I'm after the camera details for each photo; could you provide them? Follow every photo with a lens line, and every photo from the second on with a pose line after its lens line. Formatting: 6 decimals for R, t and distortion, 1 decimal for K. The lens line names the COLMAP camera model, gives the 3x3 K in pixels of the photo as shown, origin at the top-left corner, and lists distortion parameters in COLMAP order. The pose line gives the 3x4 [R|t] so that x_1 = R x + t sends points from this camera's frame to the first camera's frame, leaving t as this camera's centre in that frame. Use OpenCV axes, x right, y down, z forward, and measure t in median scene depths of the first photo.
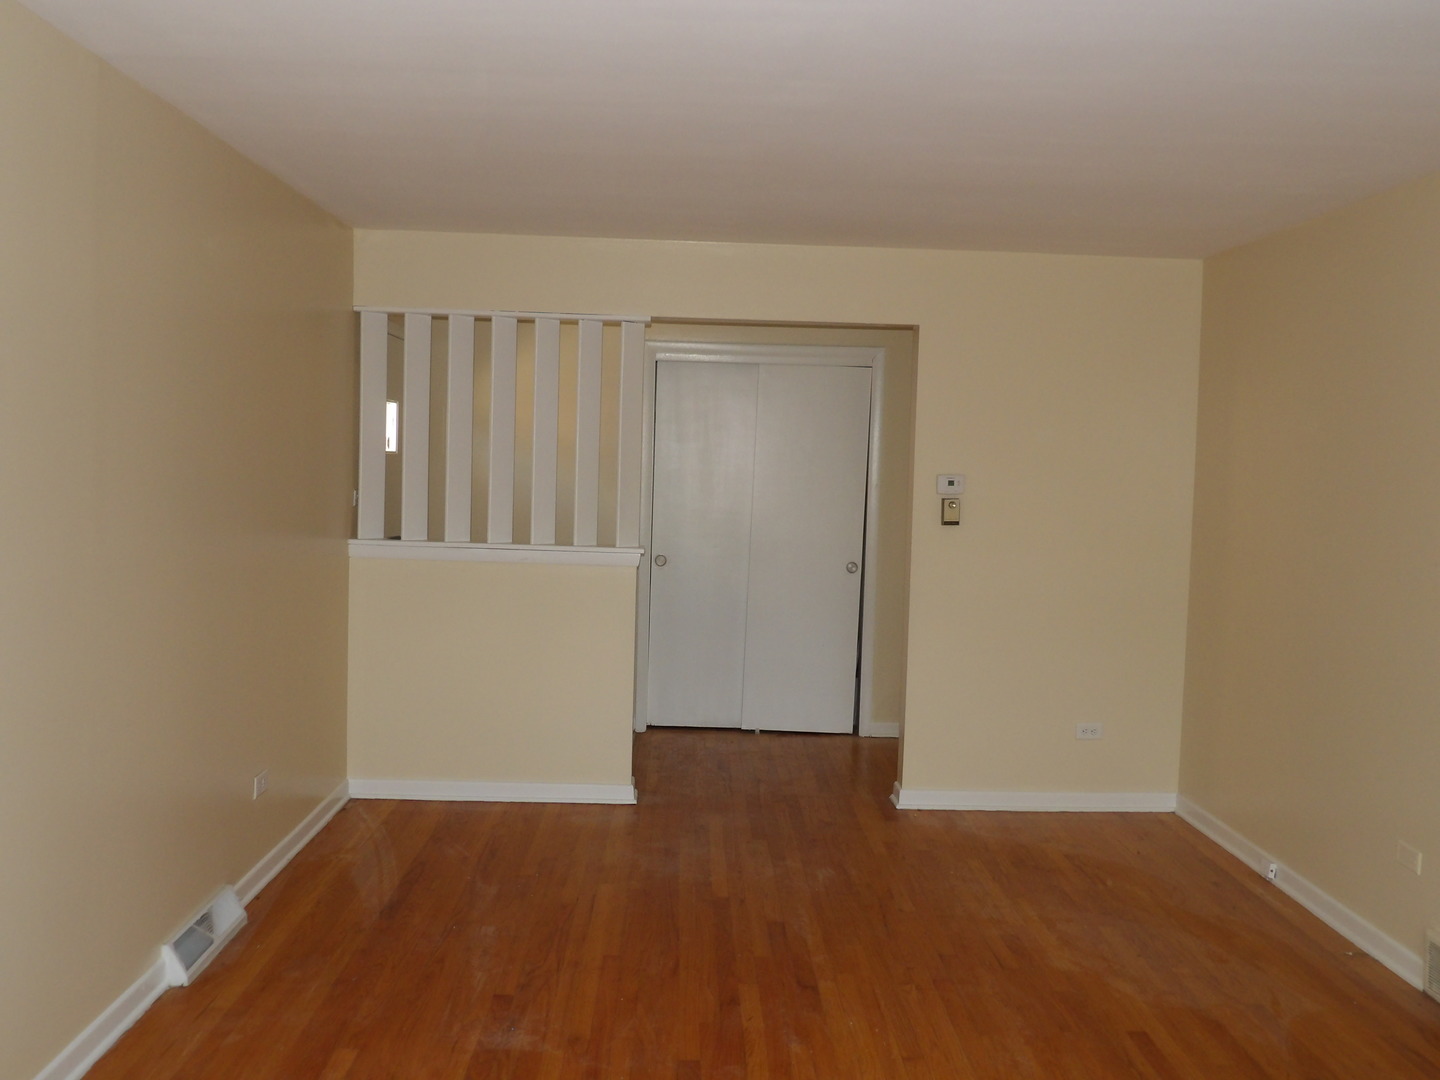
lens RADIAL K [[1178.0, 0, 720.0], [0, 1178.0, 540.0], [0, 0, 1]] dist [-0.035860, 0.015629]
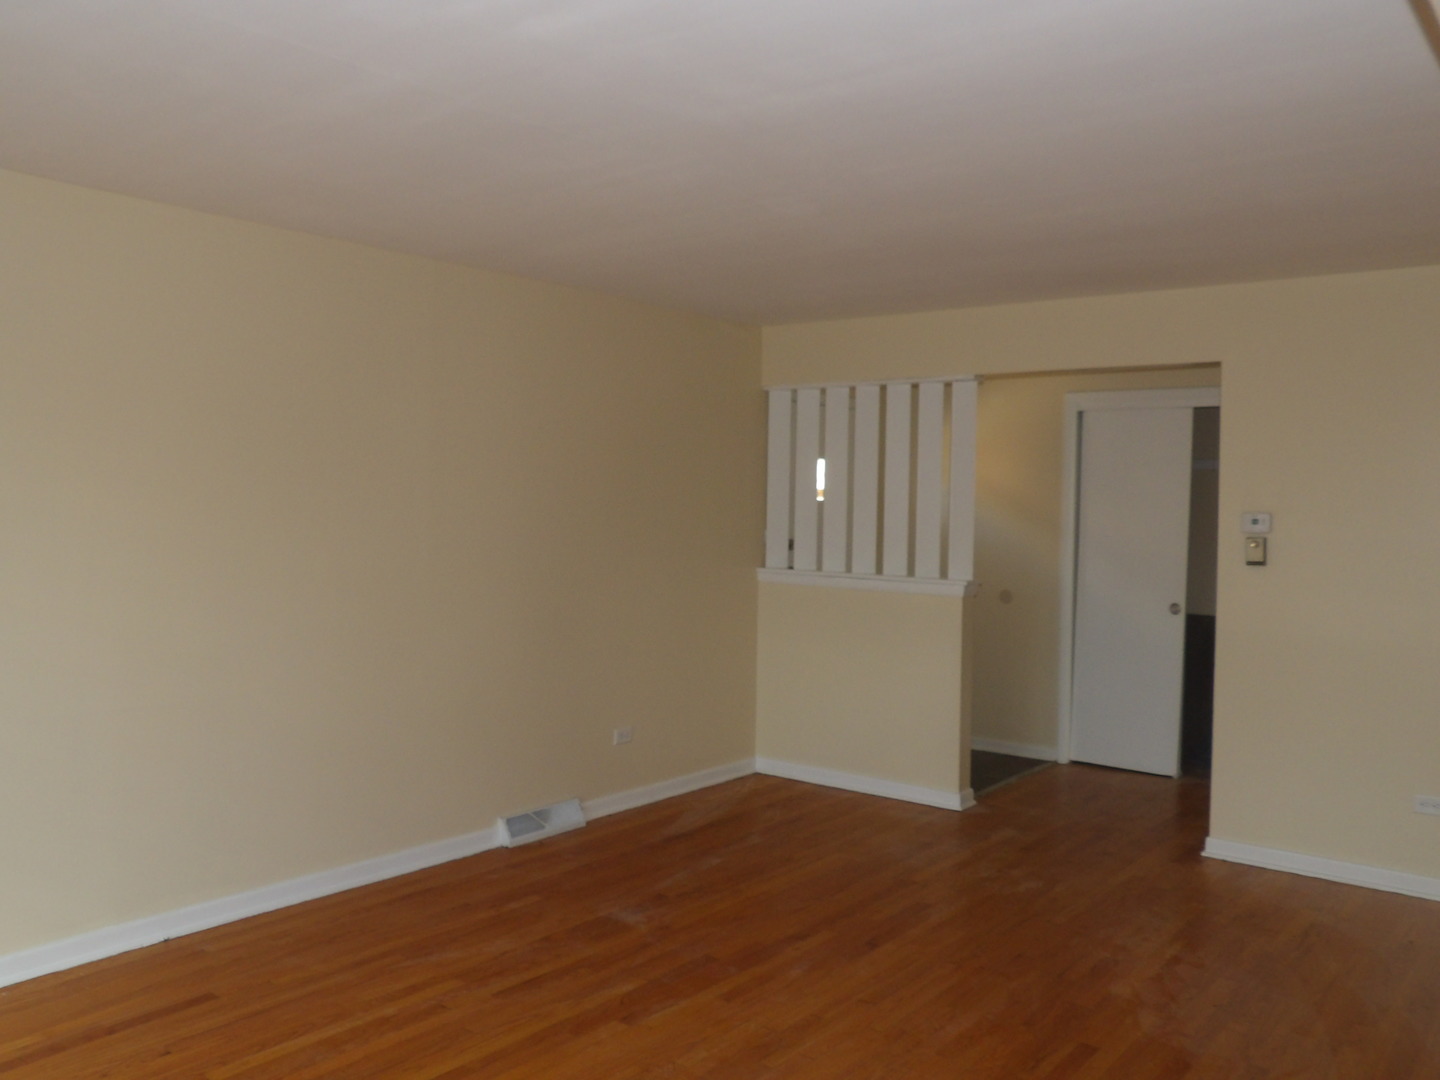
lens RADIAL K [[1178.0, 0, 720.0], [0, 1178.0, 540.0], [0, 0, 1]] dist [-0.035860, 0.015629]
pose [[0.763369, 0.004175, -0.645950, 0.491758], [-0.034316, 0.998829, -0.034098, 0.014583], [0.645051, 0.048196, 0.762618, -0.010172]]
